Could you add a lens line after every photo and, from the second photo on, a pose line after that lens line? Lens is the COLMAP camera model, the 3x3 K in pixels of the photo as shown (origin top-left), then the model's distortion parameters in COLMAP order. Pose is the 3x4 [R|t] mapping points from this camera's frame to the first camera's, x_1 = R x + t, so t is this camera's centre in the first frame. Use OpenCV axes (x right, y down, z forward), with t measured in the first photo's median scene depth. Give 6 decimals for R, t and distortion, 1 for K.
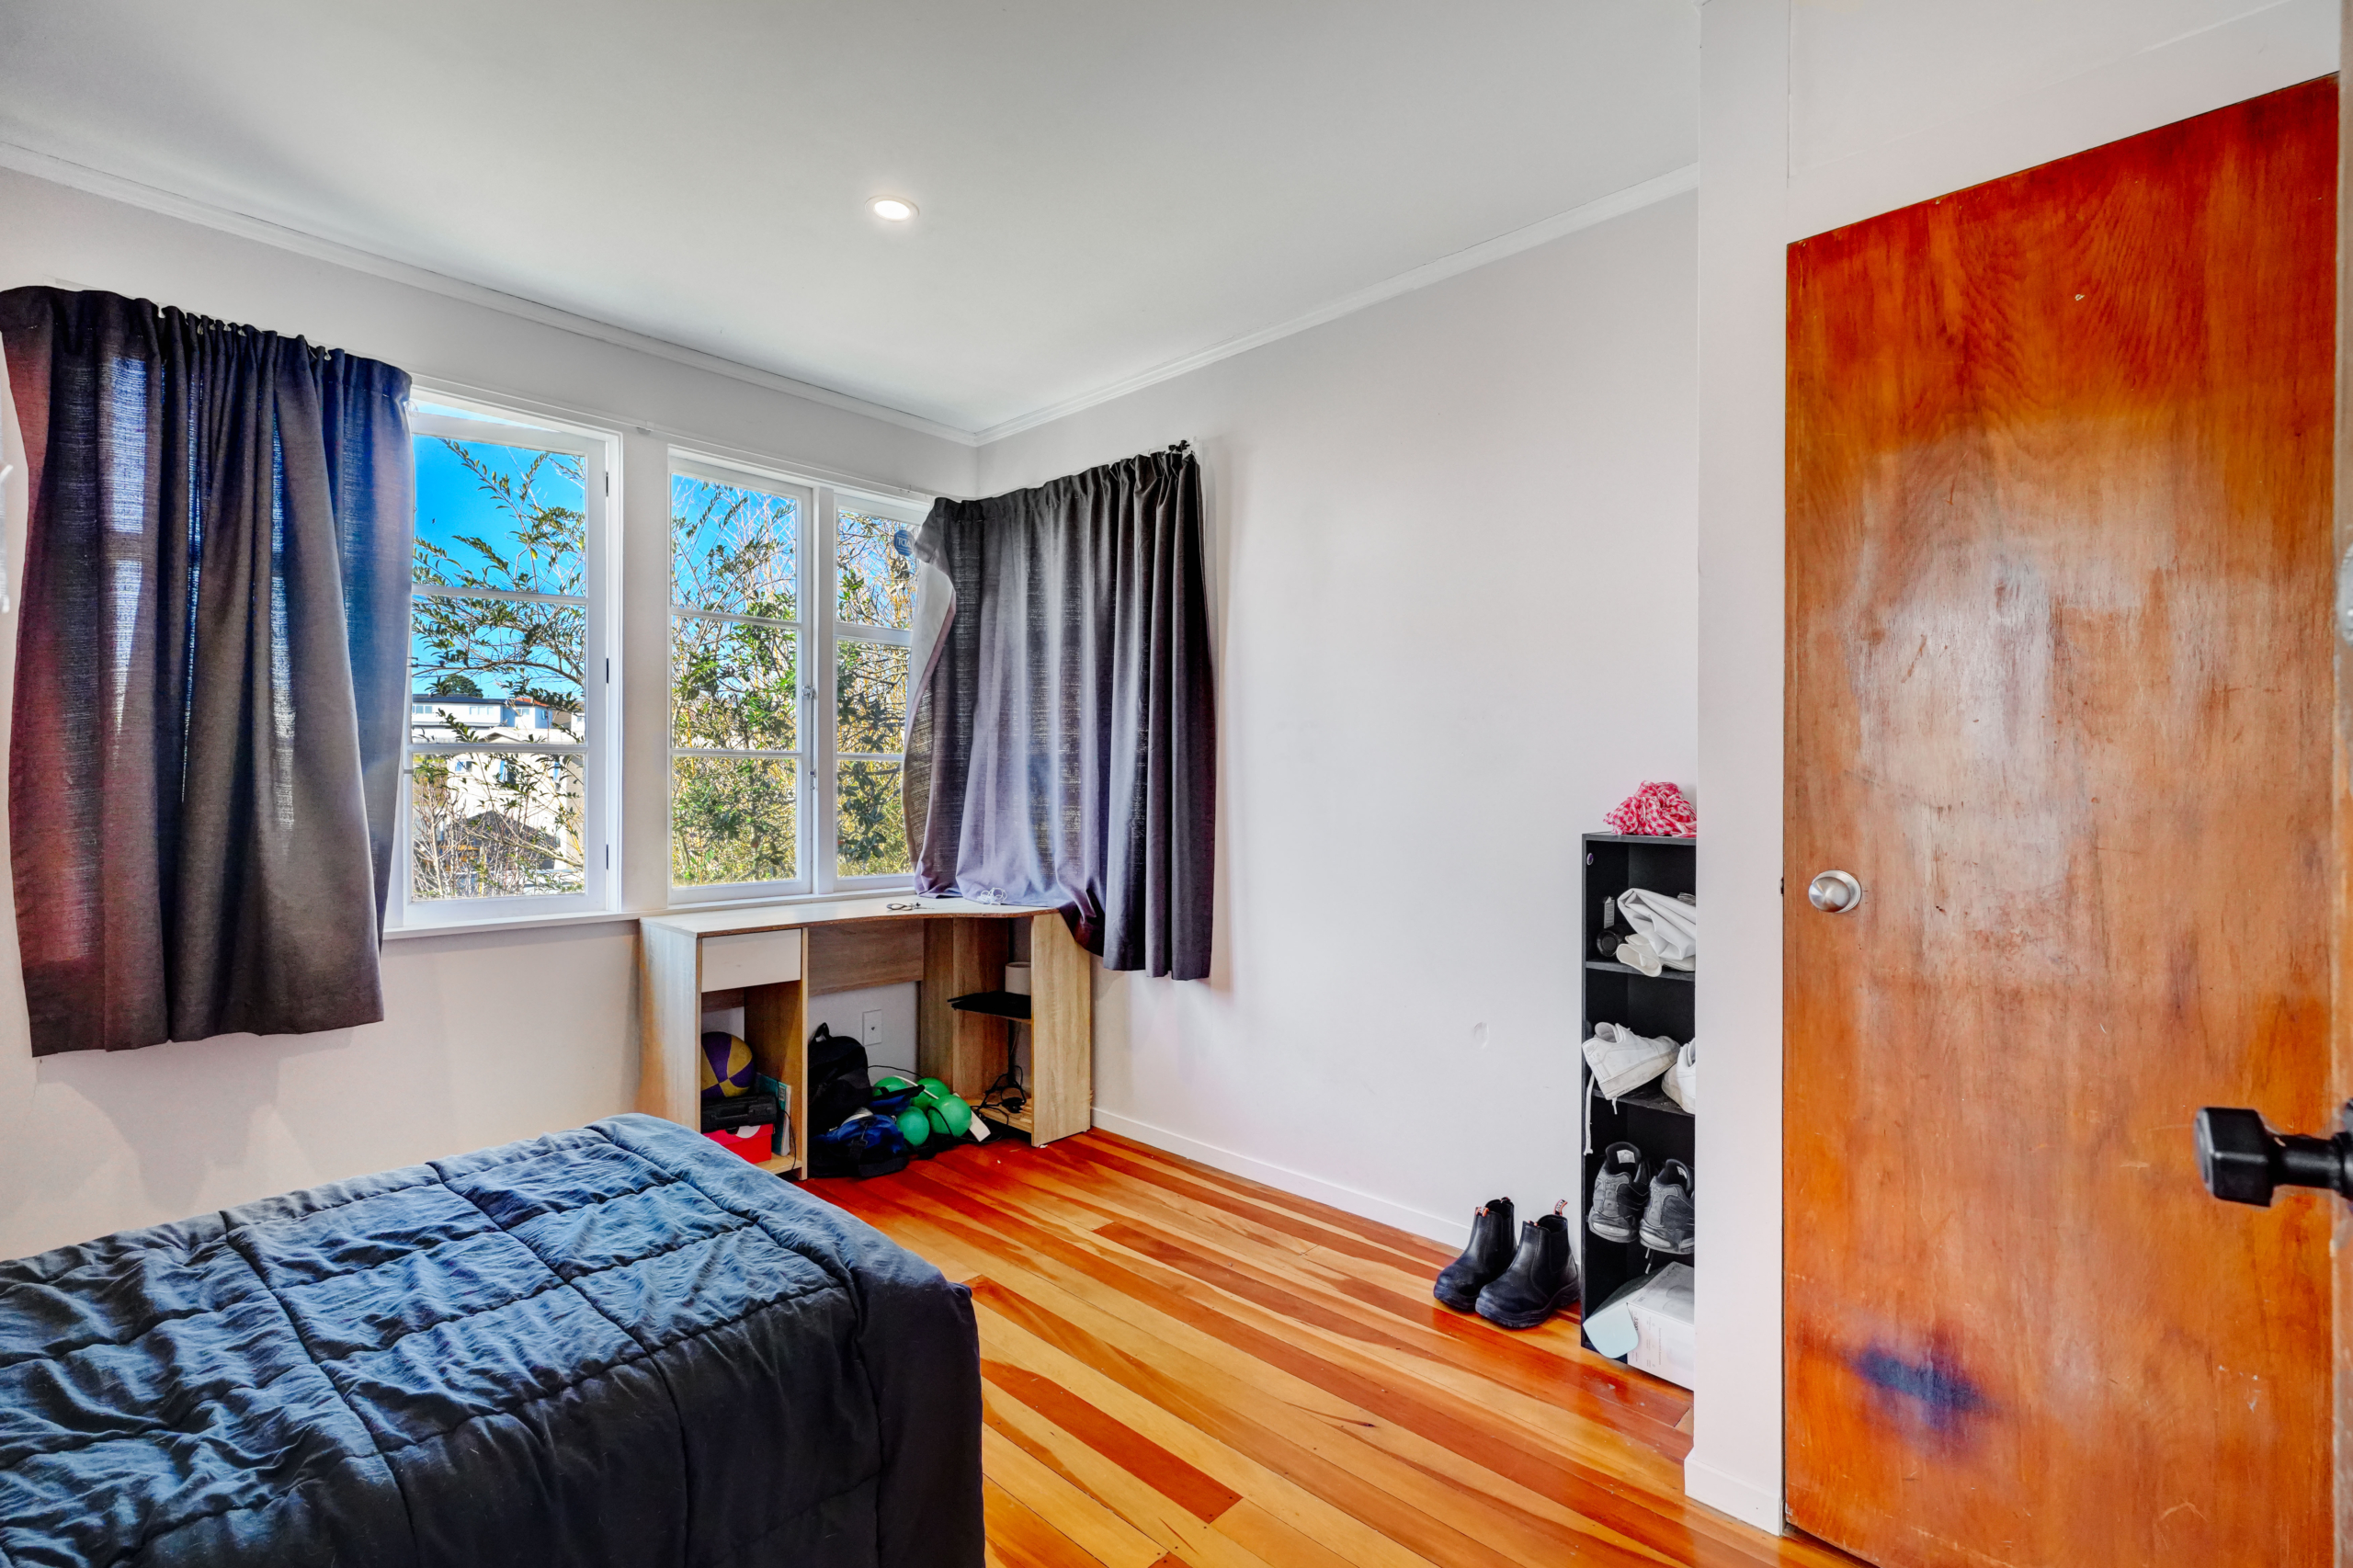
lens RADIAL K [[1047.3, 0, 1174.3], [0, 1047.3, 788.9], [0, 0, 1]] dist [-0.002535, 0.003498]
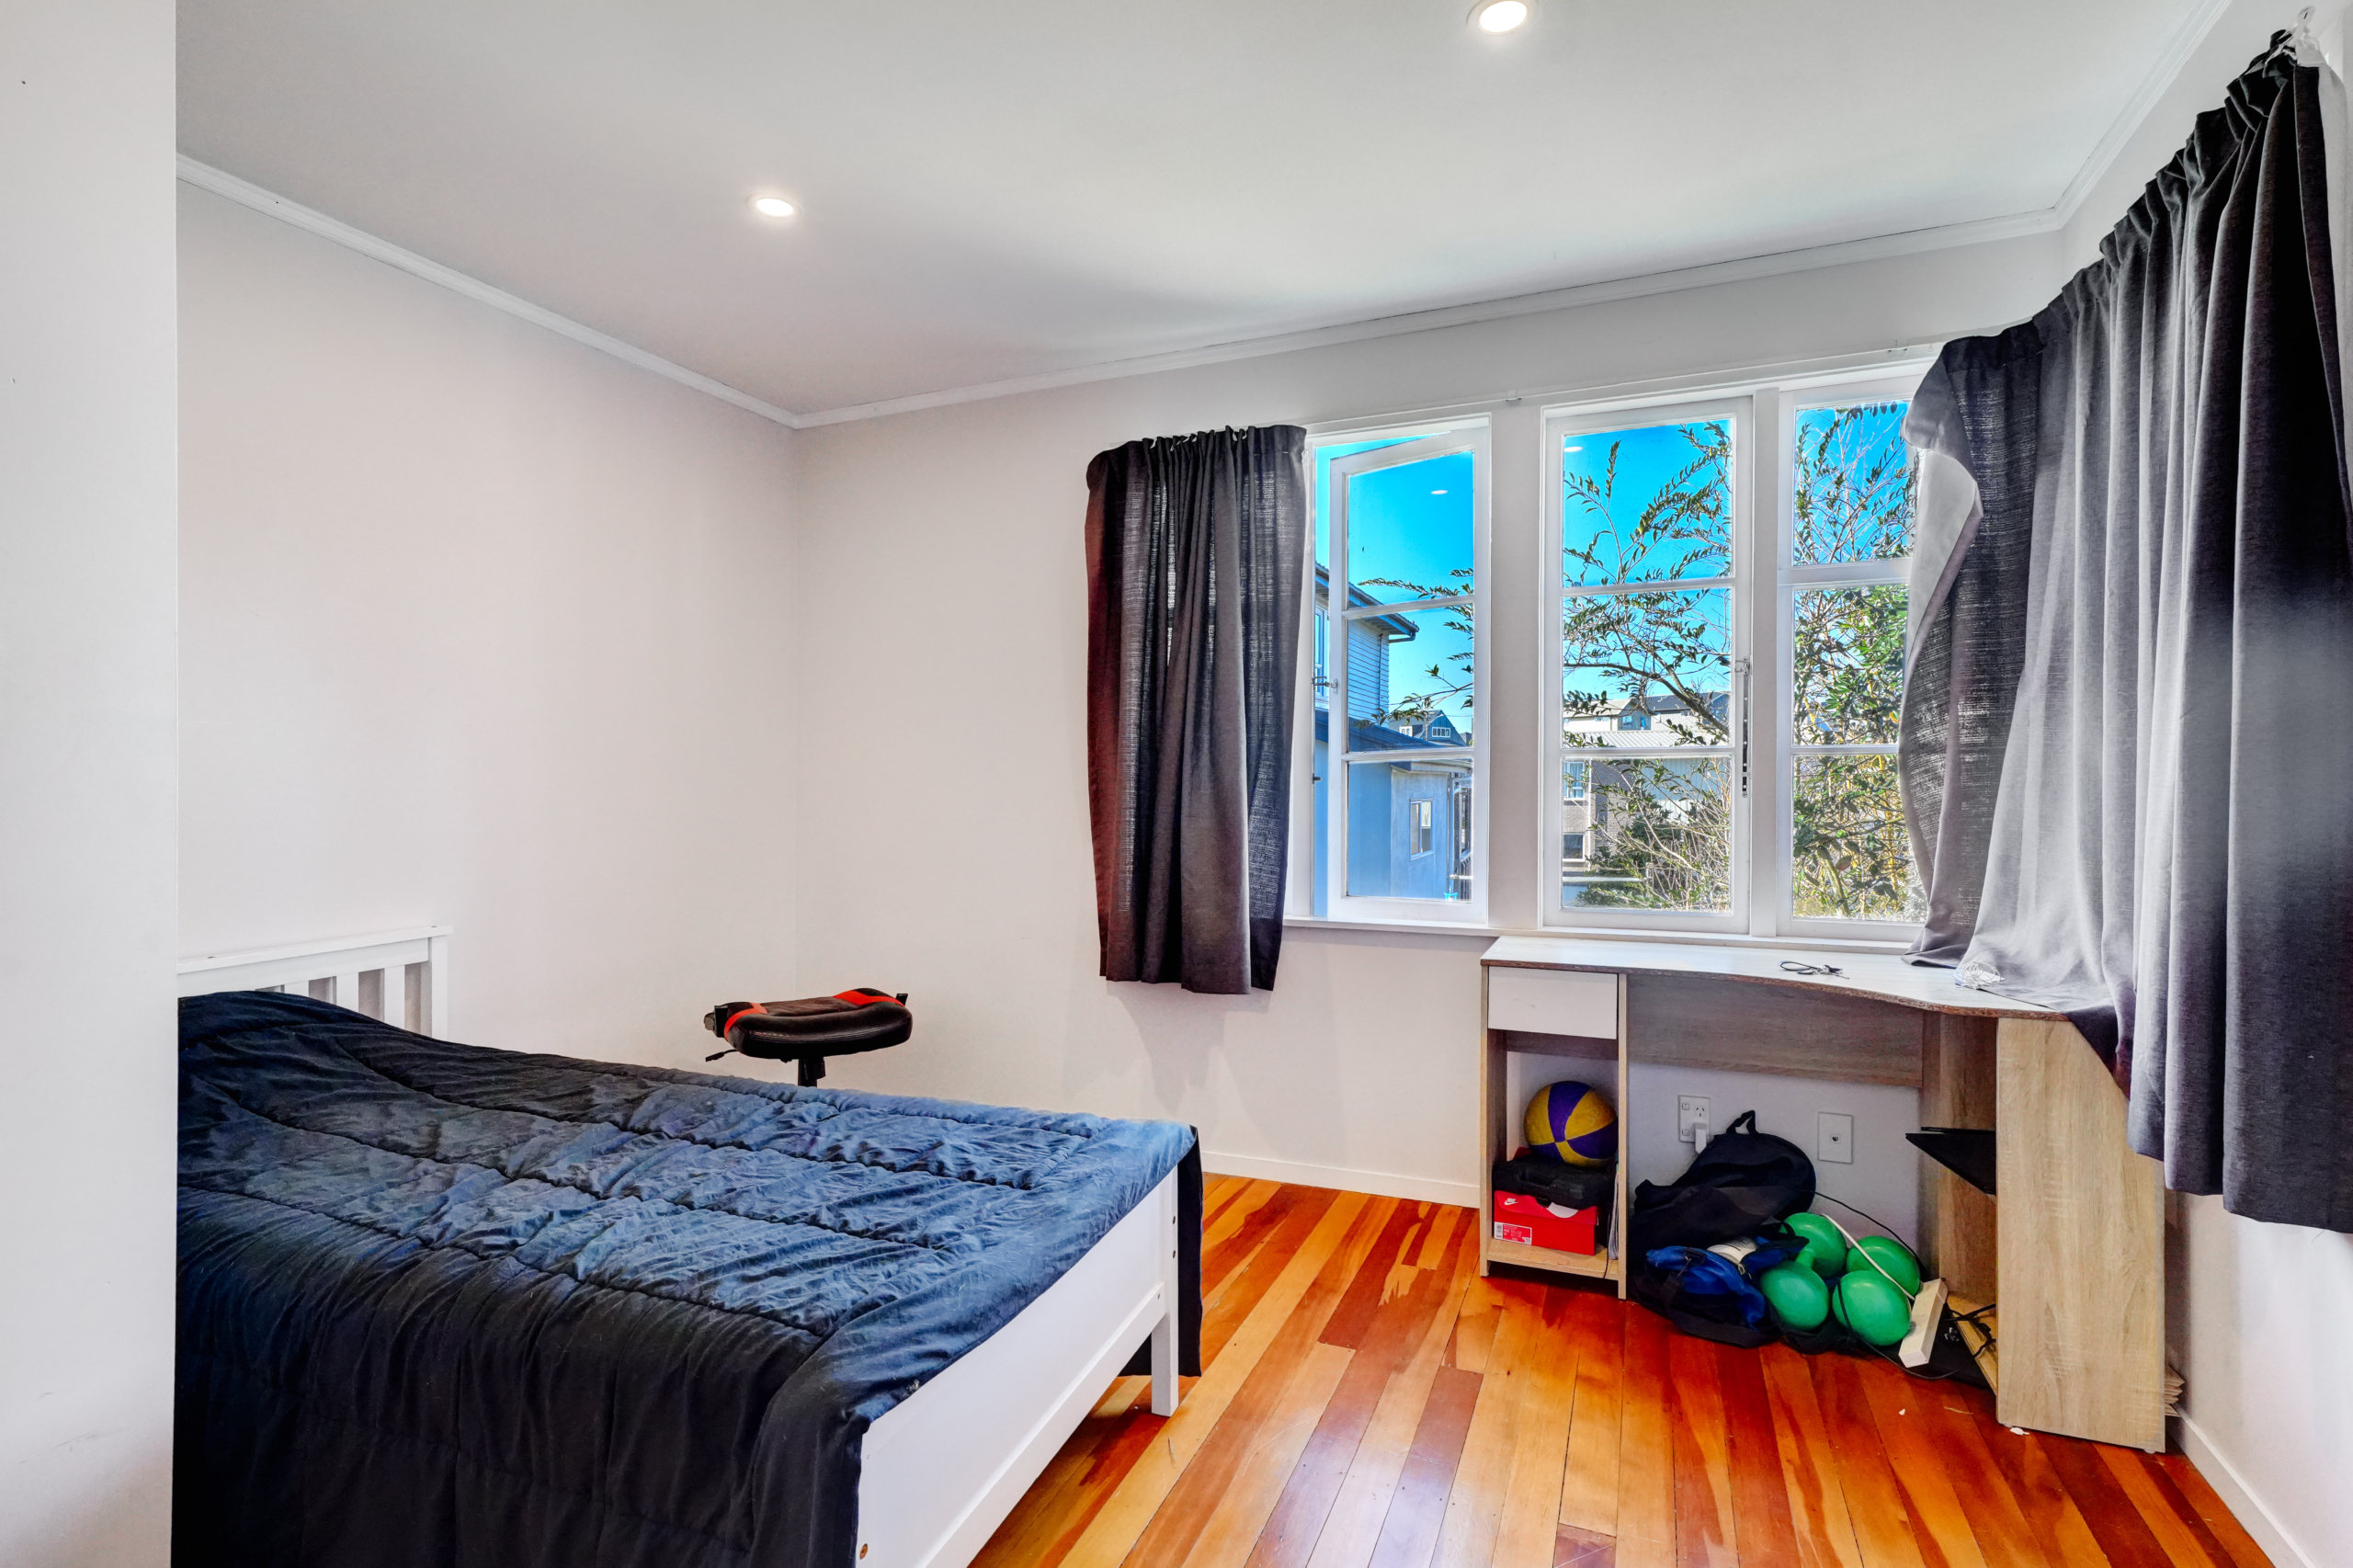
lens RADIAL K [[1107.8, 0, 1173.8], [0, 1107.8, 782.2], [0, 0, 1]] dist [-0.001742, 0.000341]
pose [[0.359264, -0.007123, -0.933209, 0.290488], [-0.001392, 0.999966, -0.008169, -0.002601], [0.933235, 0.004234, 0.359242, 0.386780]]
